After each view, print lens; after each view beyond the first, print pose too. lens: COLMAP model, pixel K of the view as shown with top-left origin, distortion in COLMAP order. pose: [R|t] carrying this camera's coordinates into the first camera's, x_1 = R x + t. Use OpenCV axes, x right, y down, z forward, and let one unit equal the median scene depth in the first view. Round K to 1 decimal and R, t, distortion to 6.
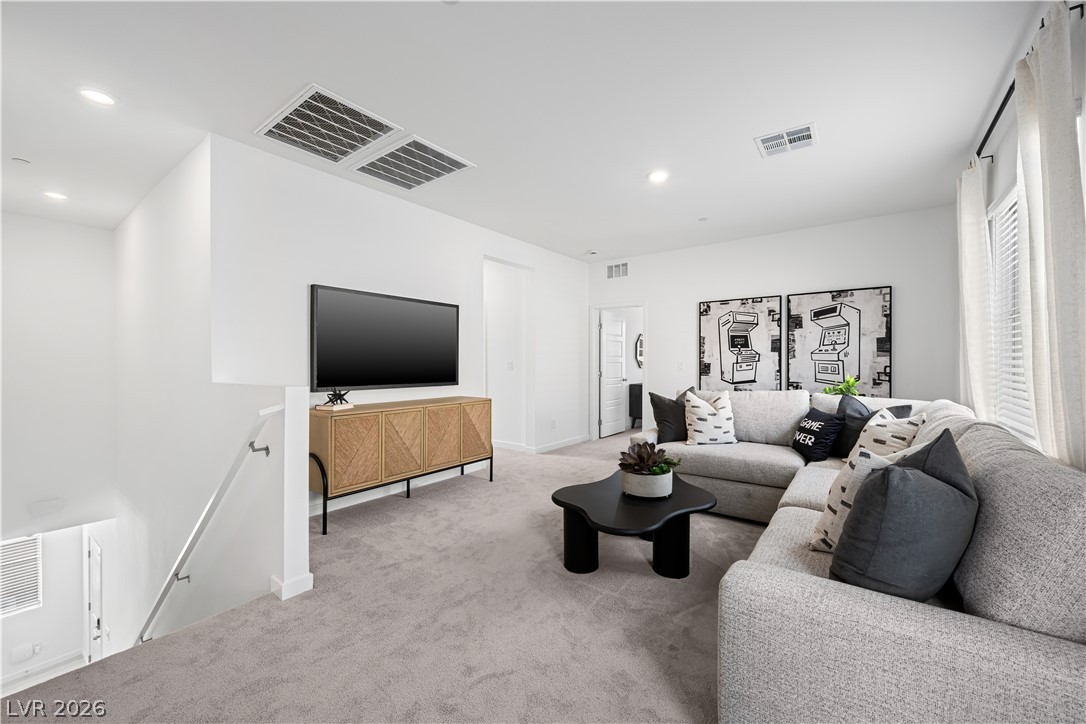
lens RADIAL K [[426.4, 0, 545.5], [0, 426.4, 359.6], [0, 0, 1]] dist [0.000393, 0.000255]
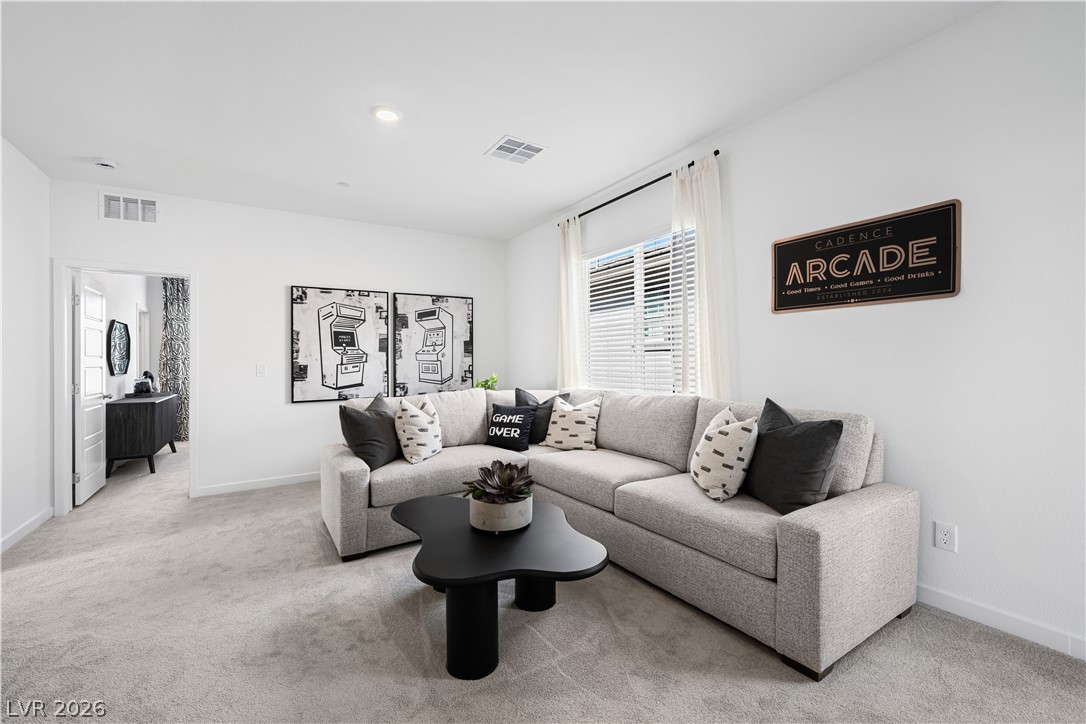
lens RADIAL K [[458.1, 0, 543.0], [0, 458.1, 362.0], [0, 0, 1]] dist [0.000917, 0.000177]
pose [[0.351815, -0.006110, 0.936050, -0.296577], [0.006863, 0.999969, 0.003948, 0.002900], [-0.936044, 0.005036, 0.351846, 0.343312]]
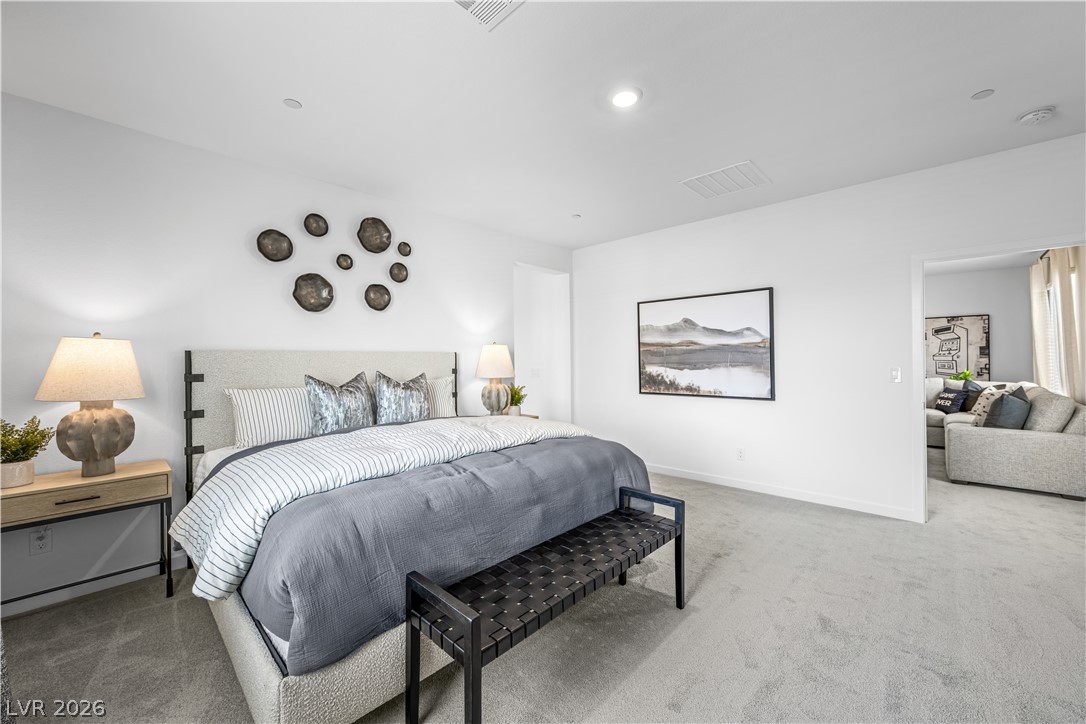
lens RADIAL K [[428.7, 0, 543.2], [0, 428.7, 352.0], [0, 0, 1]] dist [-0.000084, 0.000017]
pose [[0.994751, -0.007556, -0.102048, -0.668302], [0.006673, 0.999937, -0.008994, -0.025128], [0.102109, 0.008266, 0.994739, -0.746583]]
